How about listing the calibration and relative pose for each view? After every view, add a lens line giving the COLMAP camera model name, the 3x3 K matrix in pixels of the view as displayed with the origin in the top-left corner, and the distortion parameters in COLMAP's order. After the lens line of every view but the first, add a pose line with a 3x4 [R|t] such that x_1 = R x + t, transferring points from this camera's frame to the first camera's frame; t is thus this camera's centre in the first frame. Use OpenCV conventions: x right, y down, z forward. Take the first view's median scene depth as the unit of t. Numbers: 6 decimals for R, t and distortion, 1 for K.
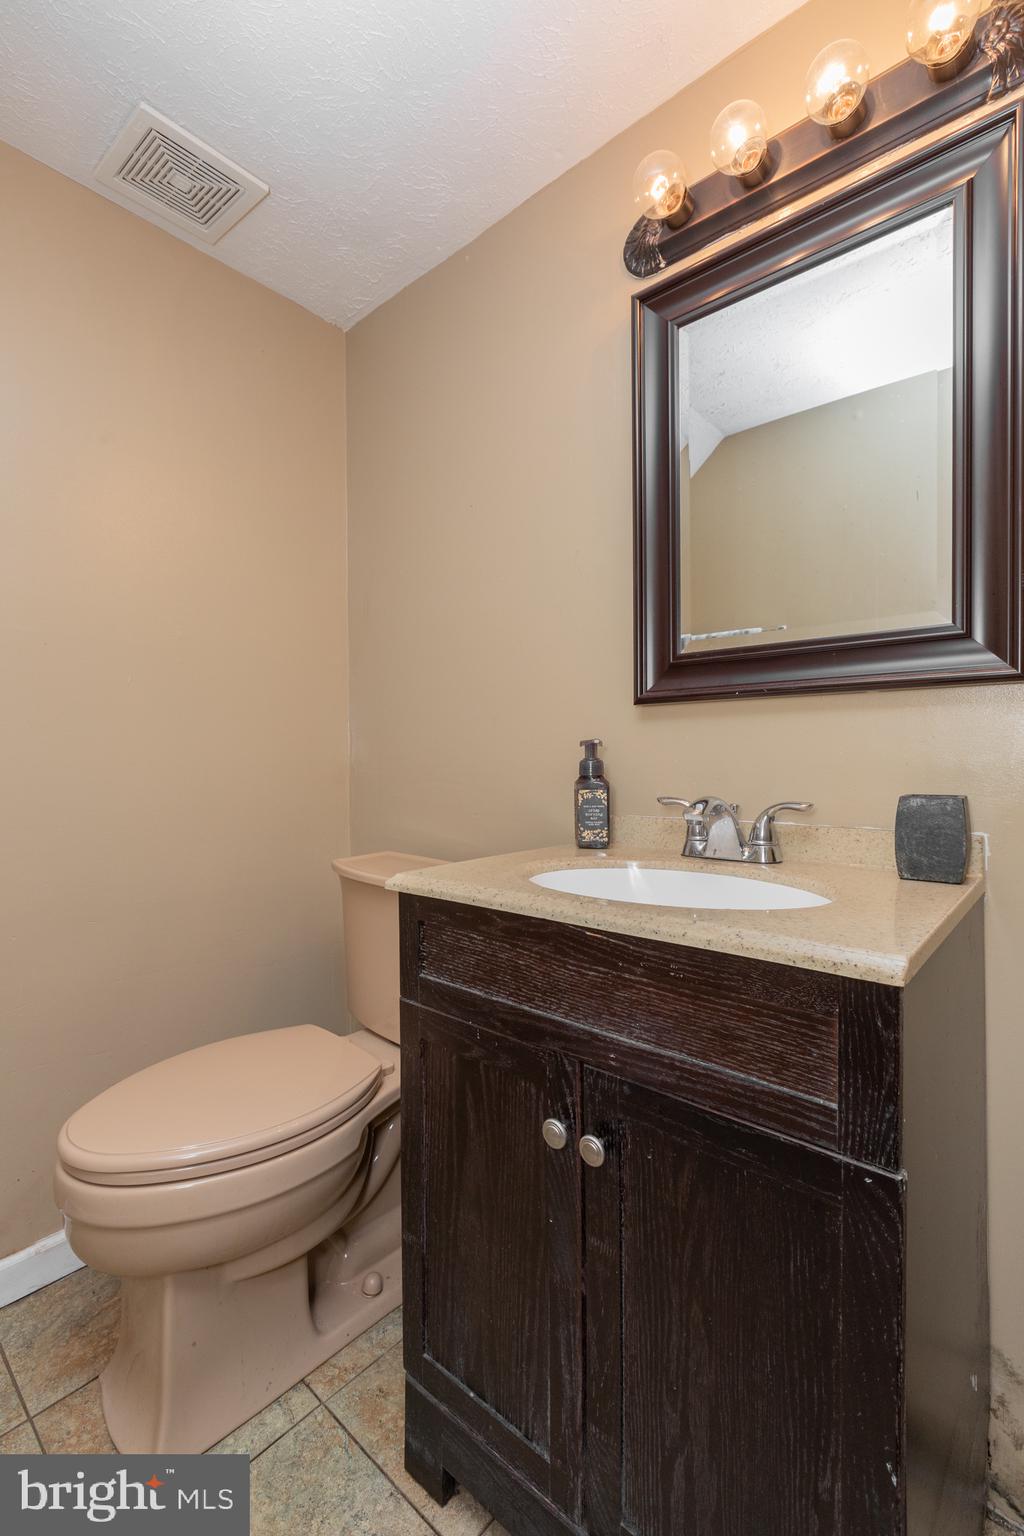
lens RADIAL K [[684.0, 0, 511.8], [0, 684.0, 765.4], [0, 0, 1]] dist [-0.001595, -0.000511]
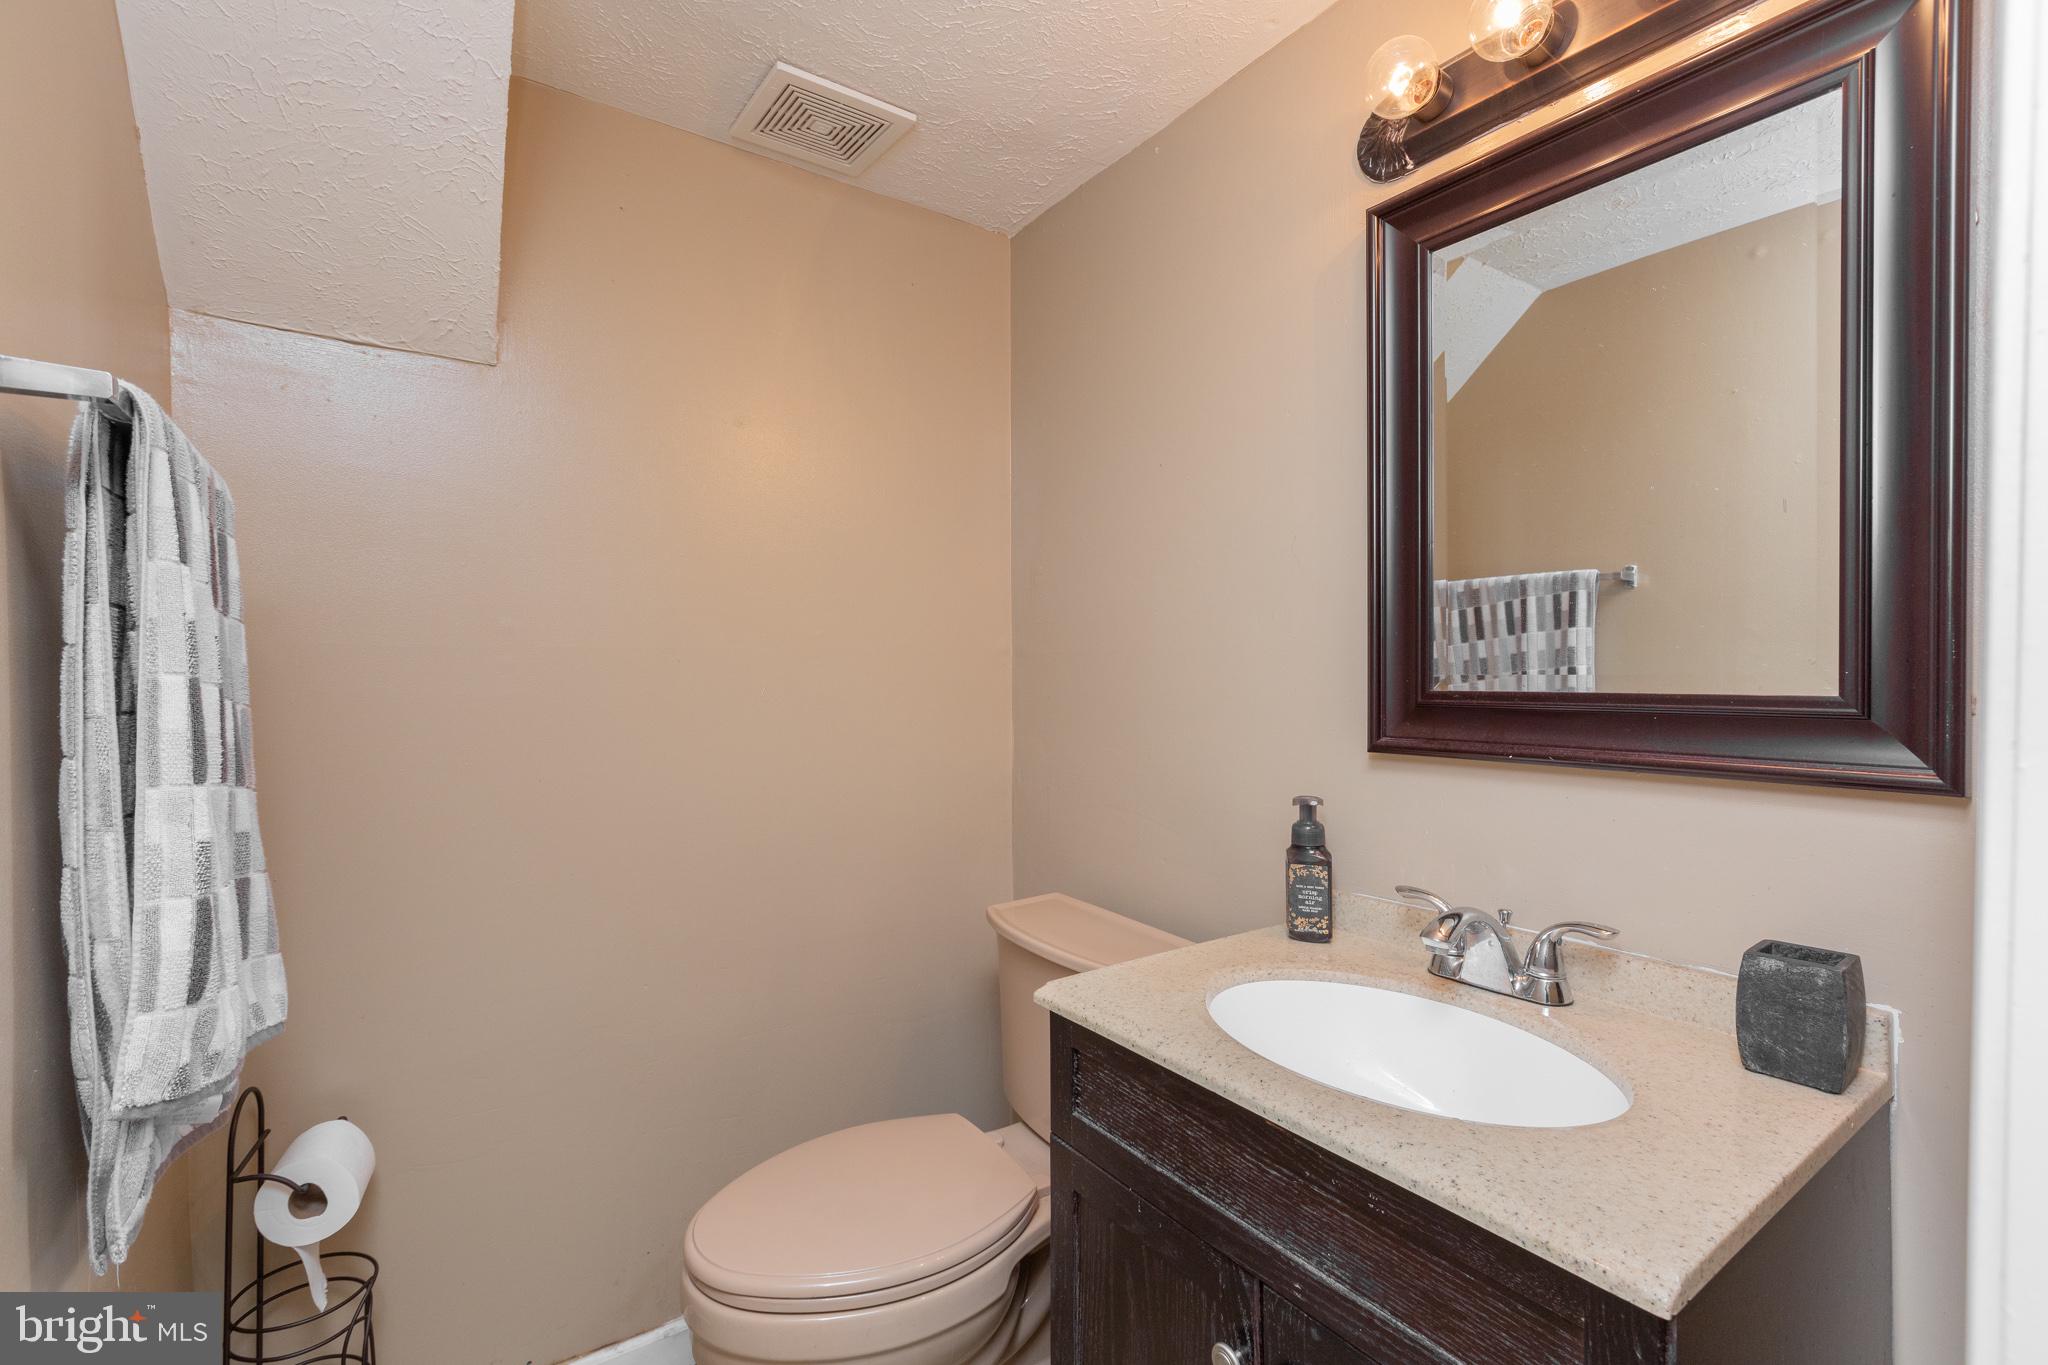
lens RADIAL K [[912.0, 0, 1022.3], [0, 912.0, 681.3], [0, 0, 1]] dist [-0.001595, -0.000511]
pose [[0.969948, 0.005710, -0.243244, 0.062390], [-0.006706, 0.999972, -0.003269, -0.187044], [0.243219, 0.004802, 0.969960, -0.073566]]
